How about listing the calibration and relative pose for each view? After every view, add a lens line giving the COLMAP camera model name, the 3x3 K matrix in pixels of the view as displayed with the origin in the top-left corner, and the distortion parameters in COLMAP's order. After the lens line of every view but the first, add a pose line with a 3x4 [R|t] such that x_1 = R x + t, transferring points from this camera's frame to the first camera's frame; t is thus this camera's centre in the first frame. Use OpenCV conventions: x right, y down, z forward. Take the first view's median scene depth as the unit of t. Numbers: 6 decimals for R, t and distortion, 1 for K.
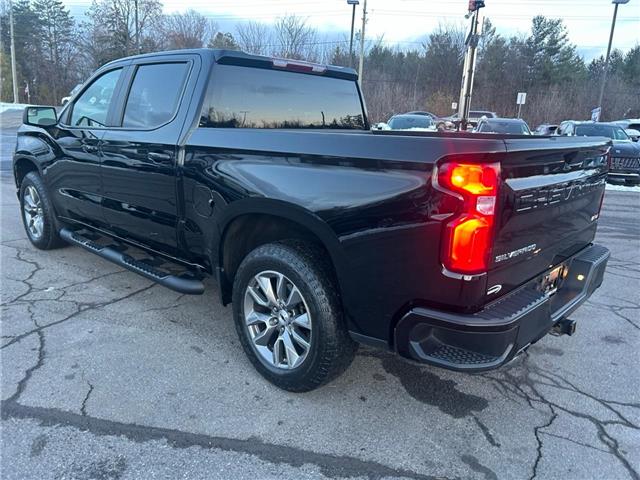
lens RADIAL K [[485.0, 0, 320.0], [0, 485.0, 240.0], [0, 0, 1]] dist [0.047438, -0.051687]
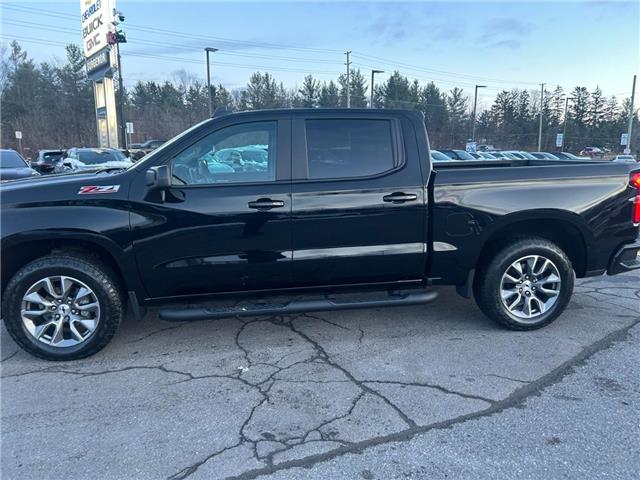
lens RADIAL K [[485.0, 0, 320.0], [0, 485.0, 240.0], [0, 0, 1]] dist [0.047438, -0.051687]
pose [[0.630816, -0.187337, 0.752978, -1.130696], [0.223792, 0.973105, 0.054619, -0.148324], [-0.742959, 0.134056, 0.655775, 0.305732]]
